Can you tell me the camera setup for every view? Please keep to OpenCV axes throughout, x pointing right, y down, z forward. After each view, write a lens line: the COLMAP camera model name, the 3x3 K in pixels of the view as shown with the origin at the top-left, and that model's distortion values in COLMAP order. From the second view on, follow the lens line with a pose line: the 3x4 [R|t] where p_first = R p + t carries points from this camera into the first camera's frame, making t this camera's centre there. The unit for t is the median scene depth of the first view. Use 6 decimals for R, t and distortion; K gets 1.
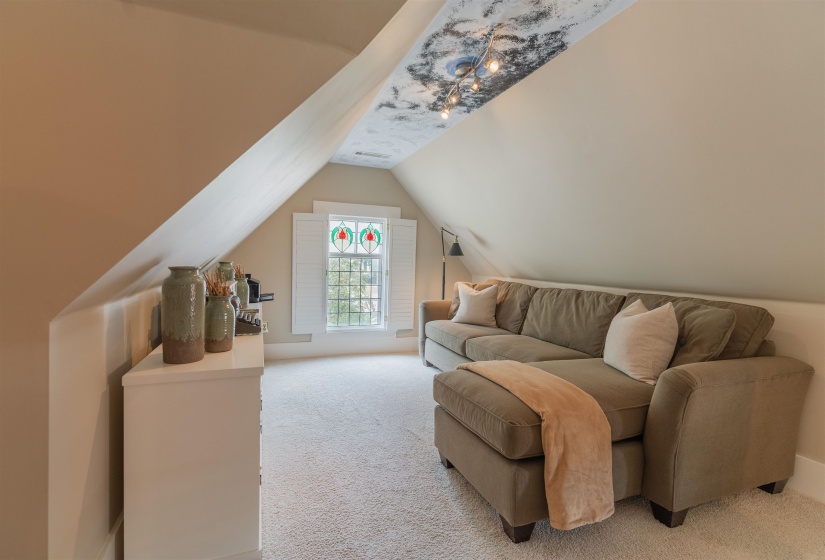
lens RADIAL K [[400.2, 0, 412.9], [0, 400.2, 279.1], [0, 0, 1]] dist [0.001581, 0.000469]
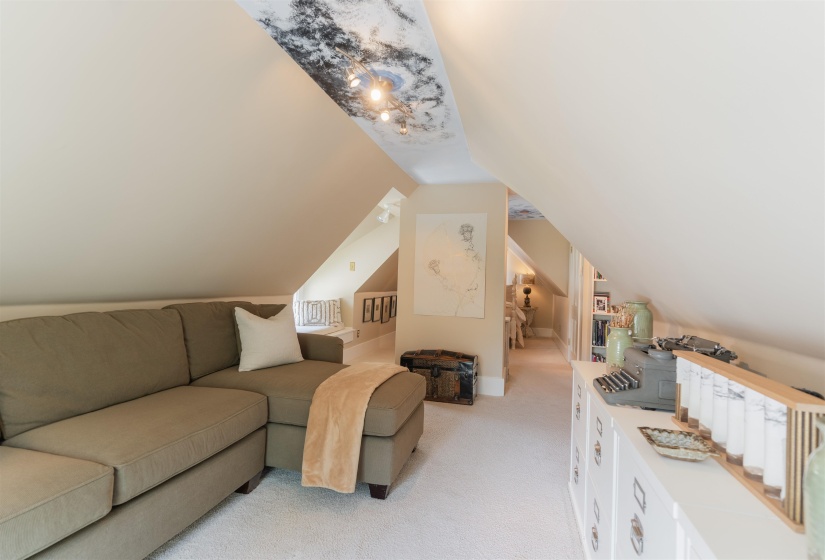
lens RADIAL K [[400.2, 0, 412.5], [0, 400.2, 280.3], [0, 0, 1]] dist [0.001581, 0.000469]
pose [[-0.808094, -0.044342, 0.587382, -0.502320], [-0.025812, 0.998870, 0.039894, -0.084595], [-0.588488, 0.017077, -0.808326, 1.698122]]
